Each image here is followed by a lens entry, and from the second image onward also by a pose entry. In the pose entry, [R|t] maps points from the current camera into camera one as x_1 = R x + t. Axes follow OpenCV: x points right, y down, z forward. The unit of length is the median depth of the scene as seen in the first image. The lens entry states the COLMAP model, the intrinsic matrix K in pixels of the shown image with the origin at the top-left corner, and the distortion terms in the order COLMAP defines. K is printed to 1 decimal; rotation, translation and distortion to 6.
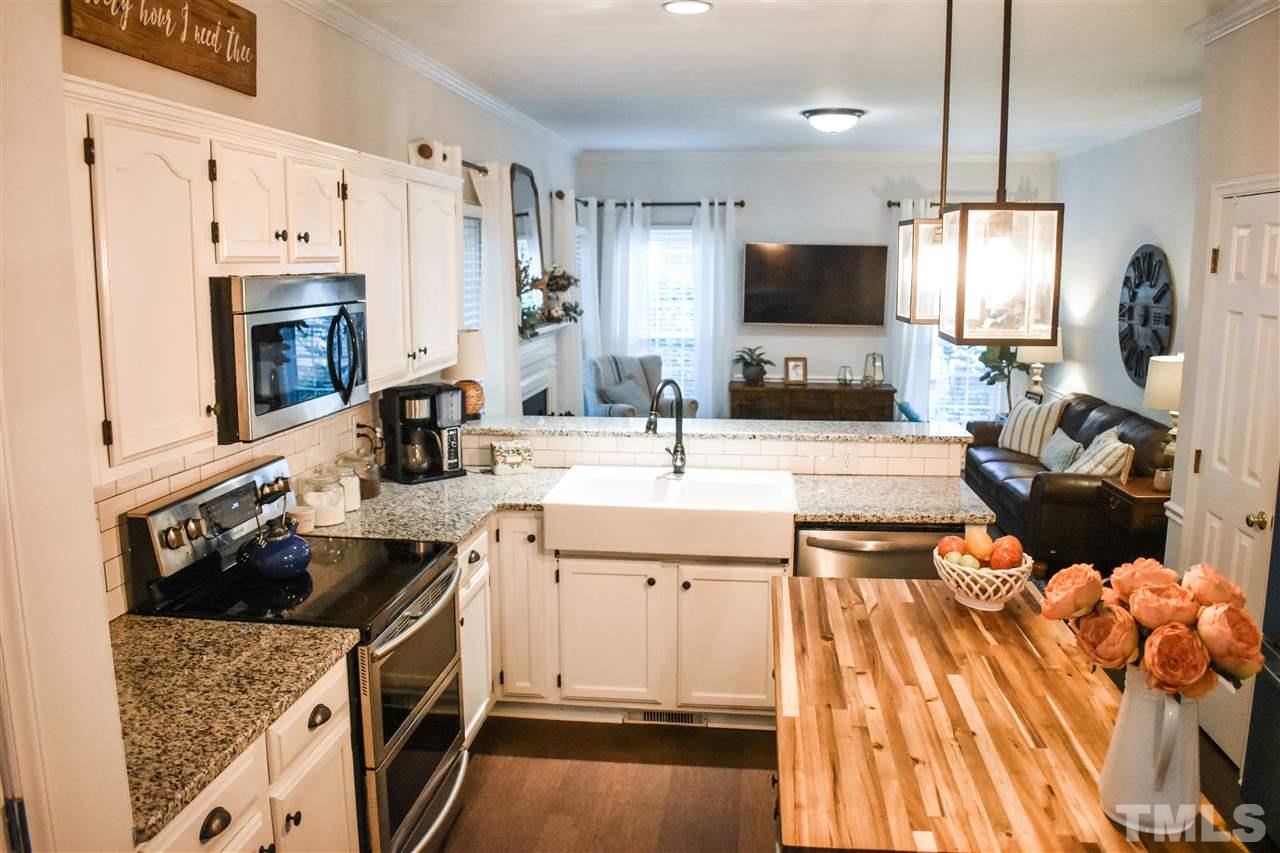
lens RADIAL K [[1002.7, 0, 645.5], [0, 1002.7, 436.2], [0, 0, 1]] dist [-0.094297, 0.017352]
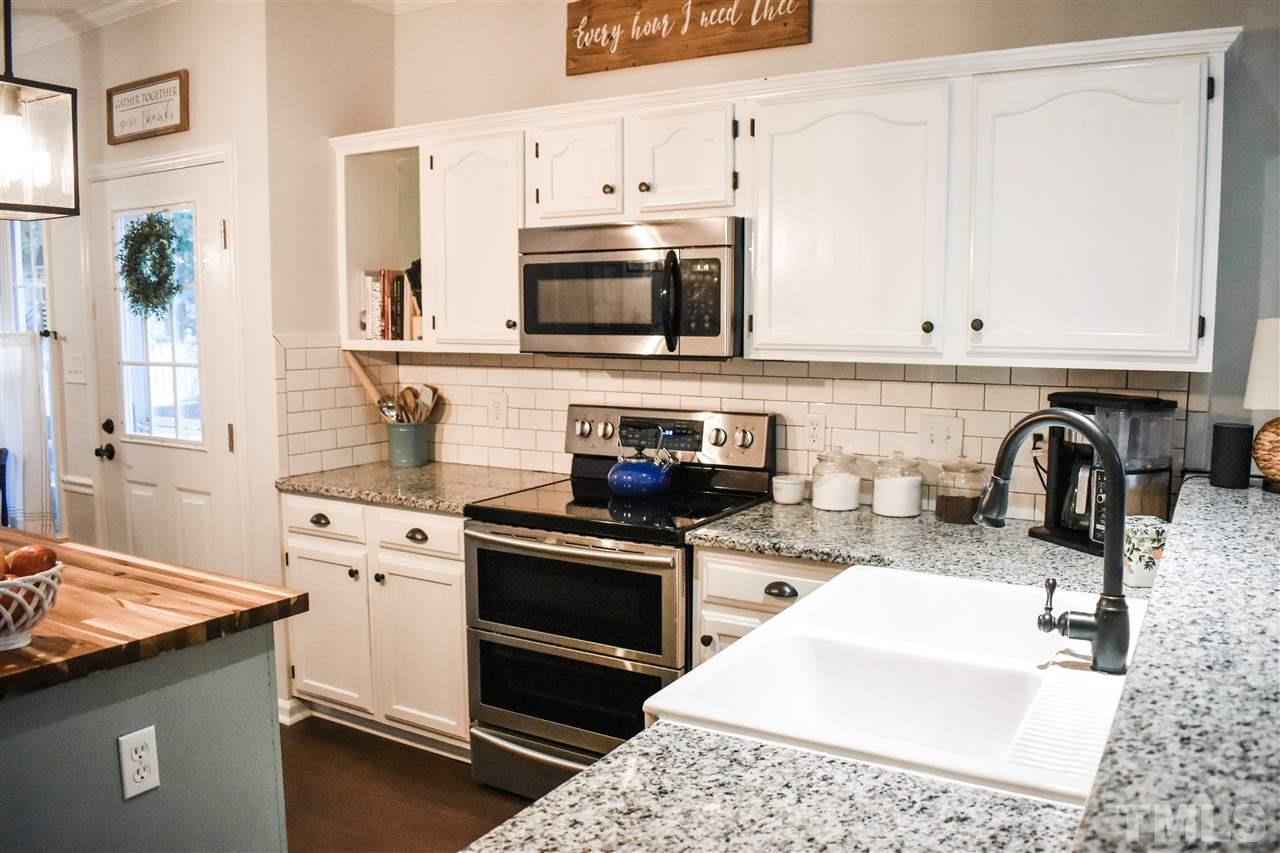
lens RADIAL K [[1002.7, 0, 645.5], [0, 1002.7, 436.2], [0, 0, 1]] dist [-0.094297, 0.017352]
pose [[-0.415097, 0.102676, -0.903965, 0.697849], [-0.159125, 0.970101, 0.183258, -0.146453], [0.895753, 0.219913, -0.386347, 1.562932]]
